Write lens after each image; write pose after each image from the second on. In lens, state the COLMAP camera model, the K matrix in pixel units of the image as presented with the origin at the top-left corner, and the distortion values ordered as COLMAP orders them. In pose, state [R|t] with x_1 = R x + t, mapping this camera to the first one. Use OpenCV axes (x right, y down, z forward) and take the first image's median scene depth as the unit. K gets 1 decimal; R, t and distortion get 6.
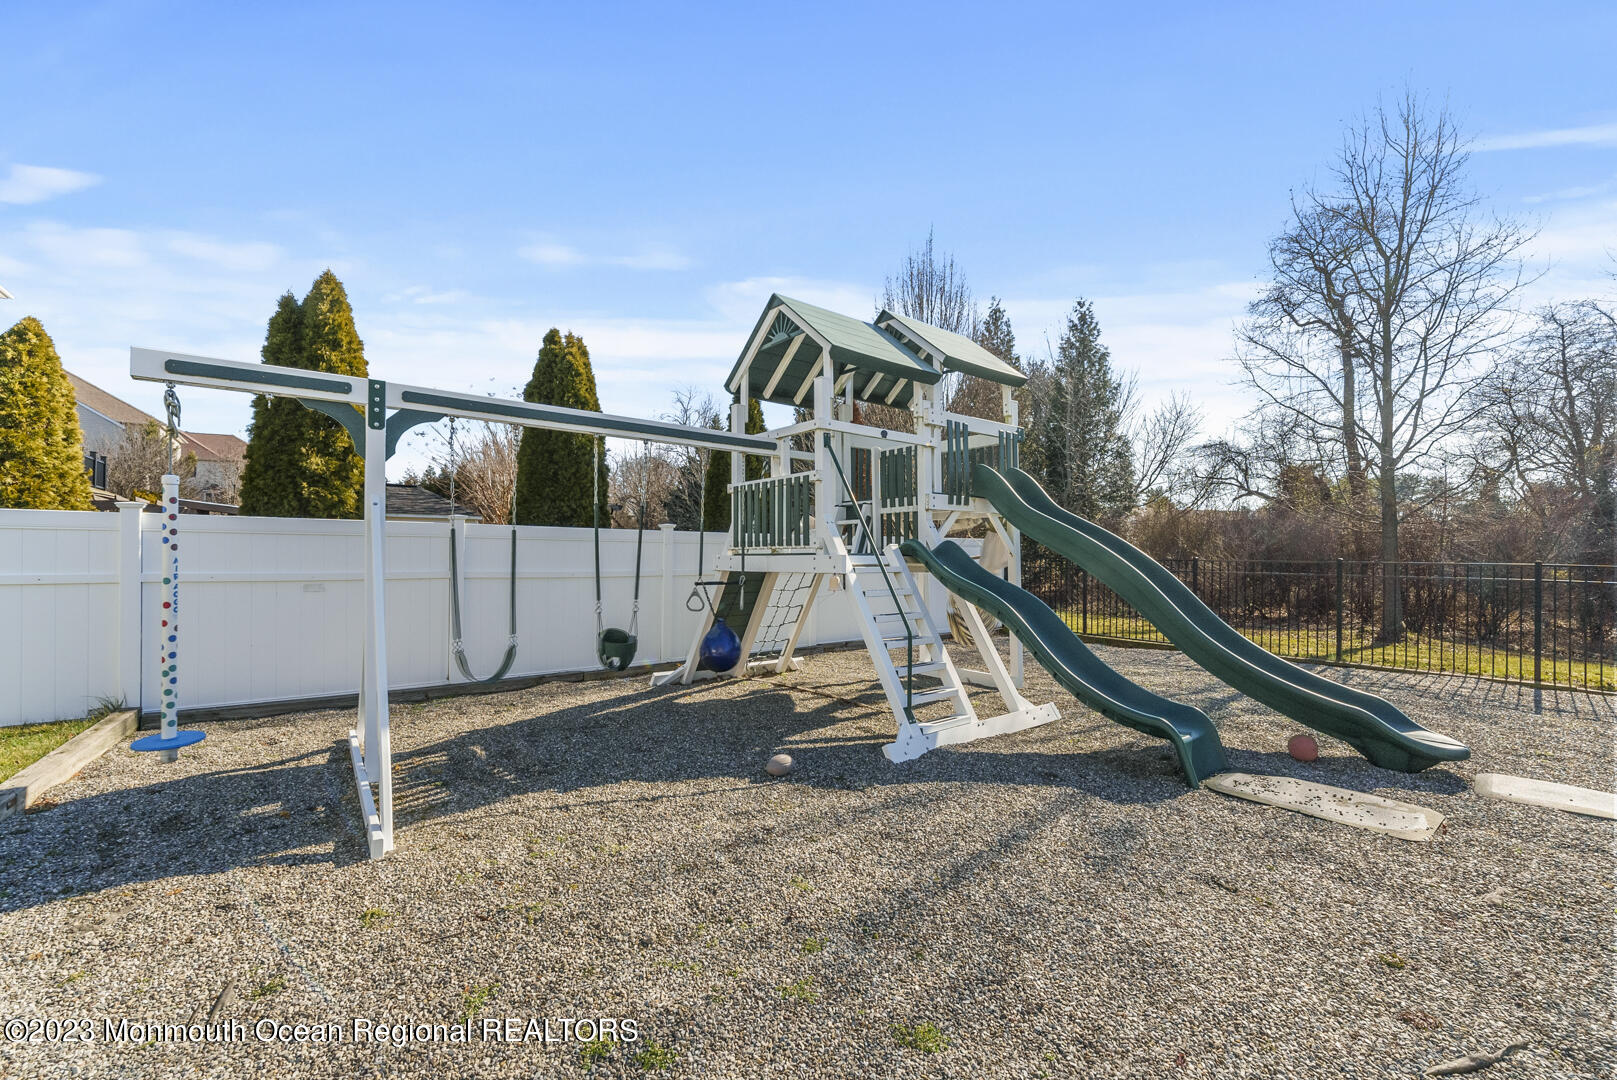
lens RADIAL K [[681.9, 0, 811.6], [0, 681.9, 540.4], [0, 0, 1]] dist [-0.002932, -0.000415]
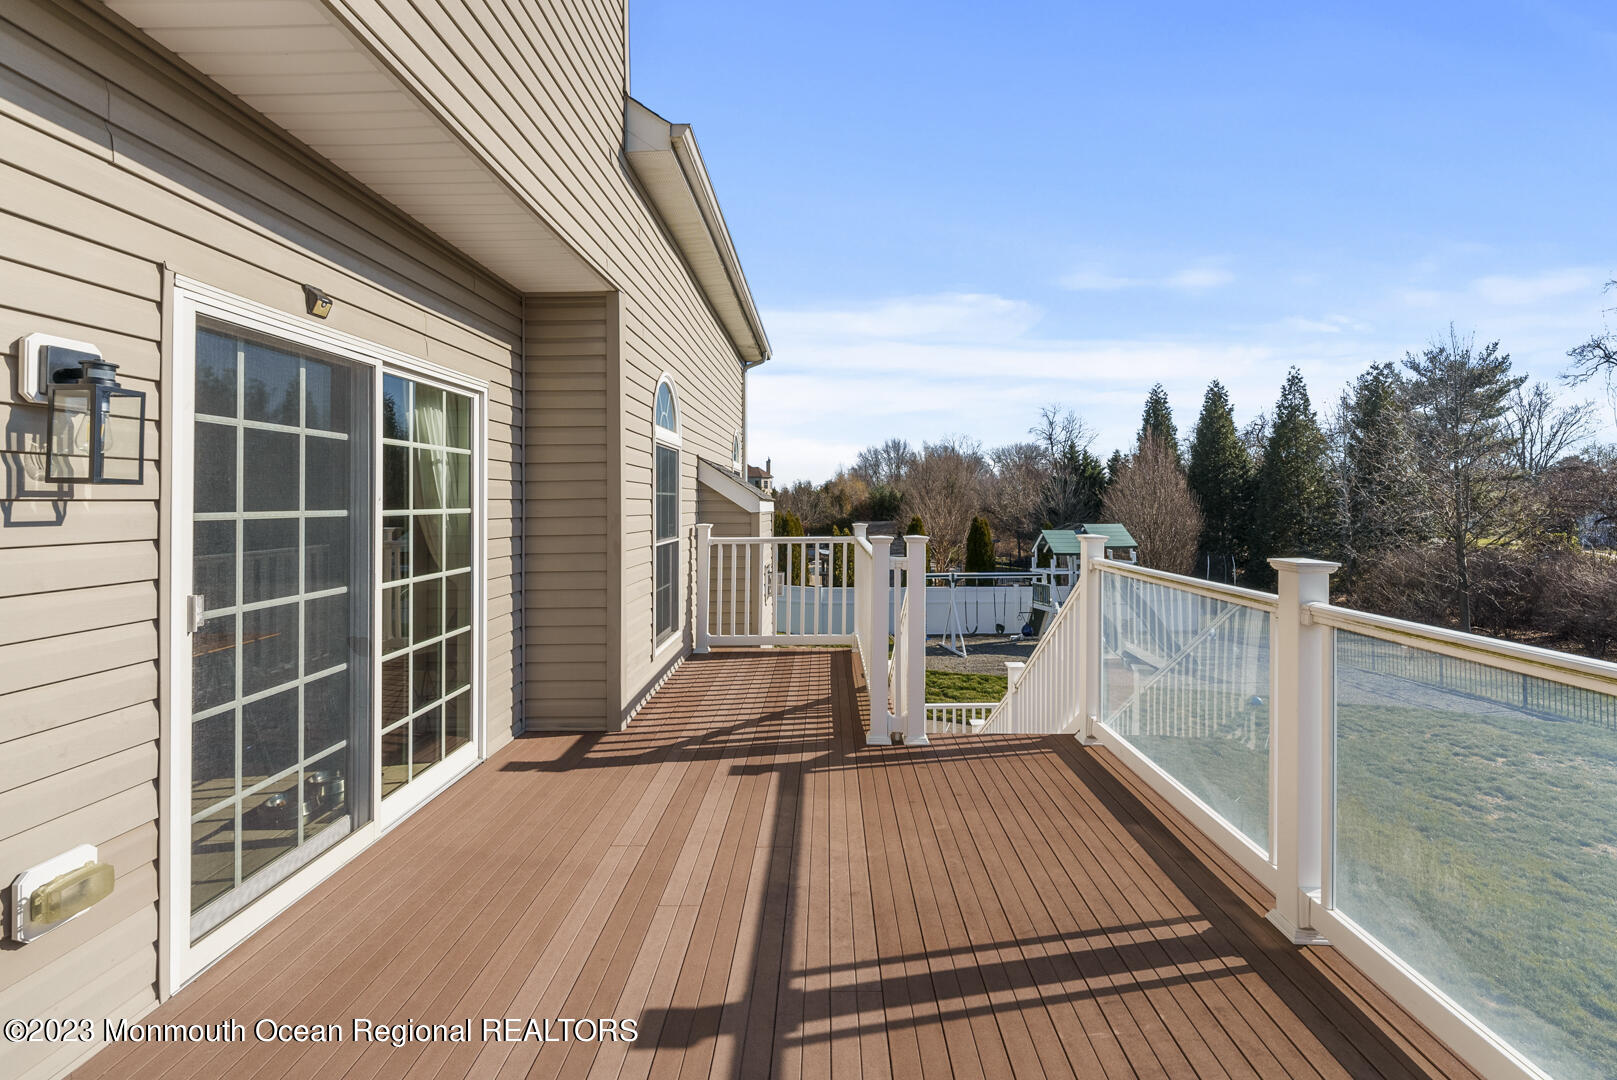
lens RADIAL K [[670.4, 0, 815.1], [0, 670.4, 525.2], [0, 0, 1]] dist [-0.000869, -0.000122]
pose [[0.859461, 0.014408, -0.510999, 0.604741], [0.004809, 0.999331, 0.036266, -0.463084], [0.511179, -0.033626, 0.858816, -2.250810]]
